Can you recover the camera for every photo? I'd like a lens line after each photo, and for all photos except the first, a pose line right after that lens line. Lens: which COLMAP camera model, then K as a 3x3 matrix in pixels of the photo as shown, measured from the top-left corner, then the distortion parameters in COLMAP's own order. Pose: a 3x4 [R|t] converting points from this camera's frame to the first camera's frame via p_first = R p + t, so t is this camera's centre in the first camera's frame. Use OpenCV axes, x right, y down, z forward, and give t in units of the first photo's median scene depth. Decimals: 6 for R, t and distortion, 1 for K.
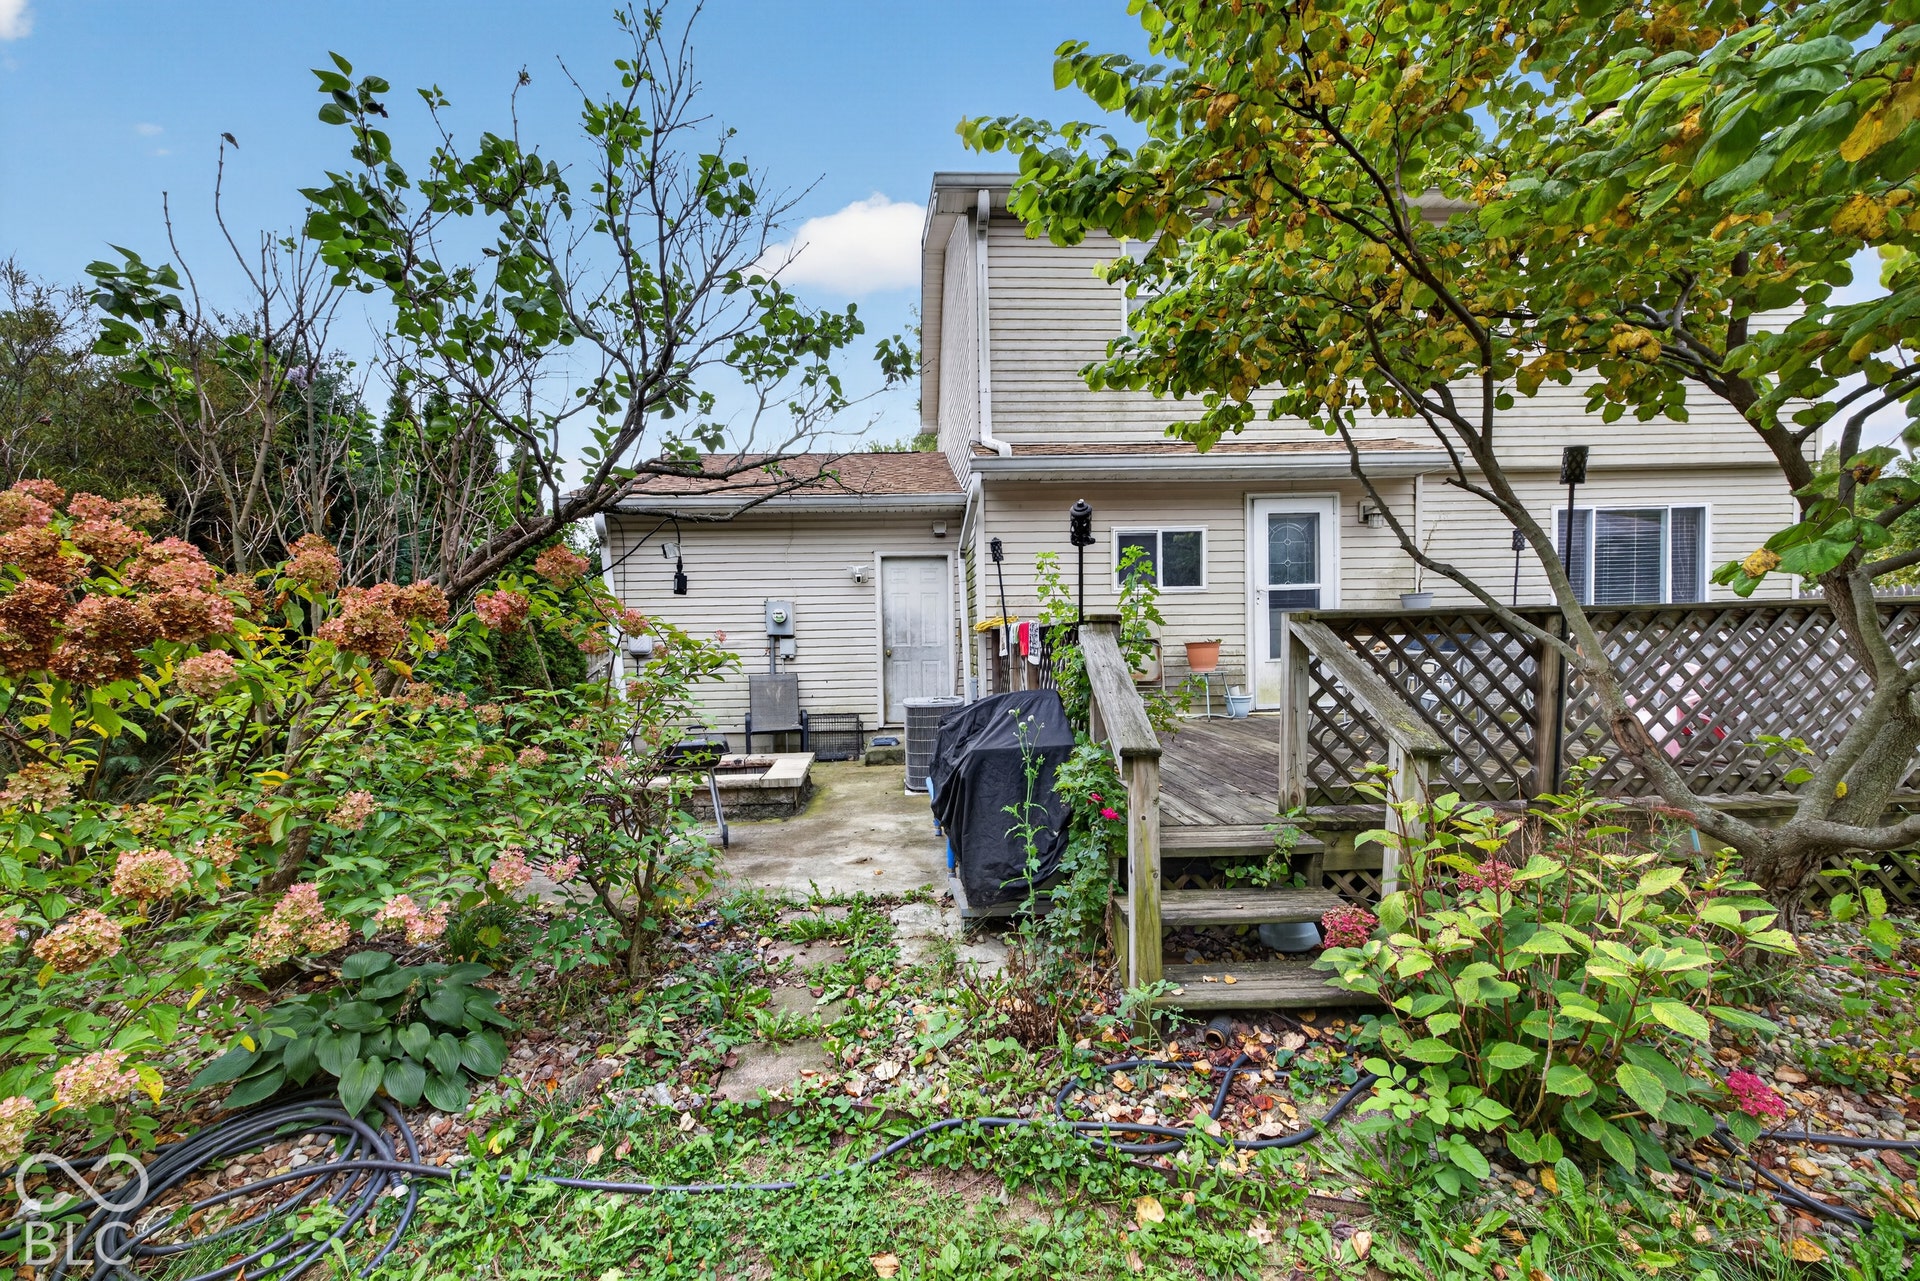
lens RADIAL K [[793.9, 0, 957.9], [0, 793.9, 617.8], [0, 0, 1]] dist [-0.000401, -0.000066]
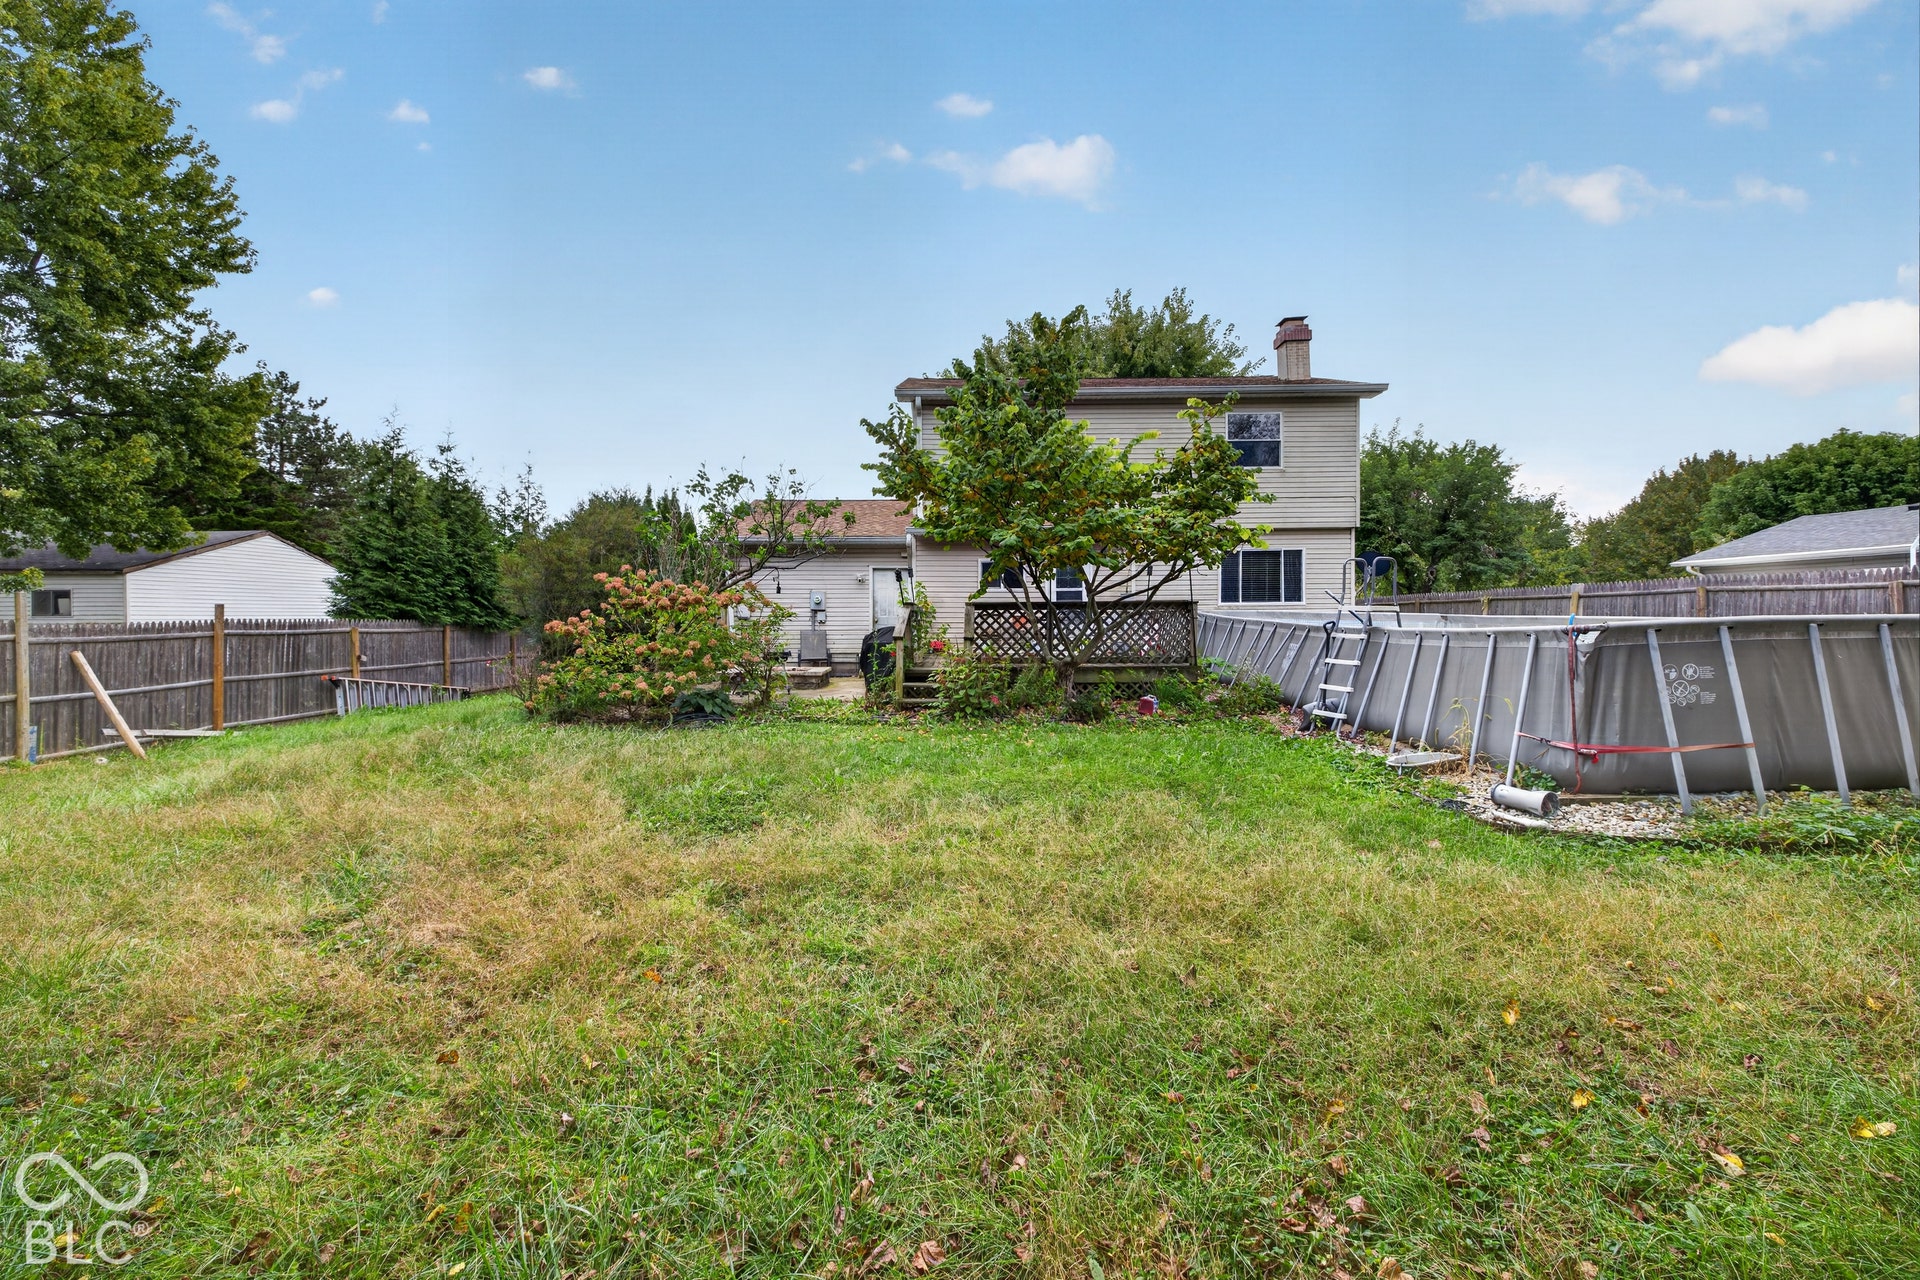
lens RADIAL K [[793.9, 0, 957.9], [0, 793.9, 617.3], [0, 0, 1]] dist [-0.000401, -0.000066]
pose [[0.997479, 0.021774, -0.067533, 0.309292], [-0.020524, 0.999606, 0.019155, -0.004832], [0.067924, -0.017721, 0.997533, -1.123730]]
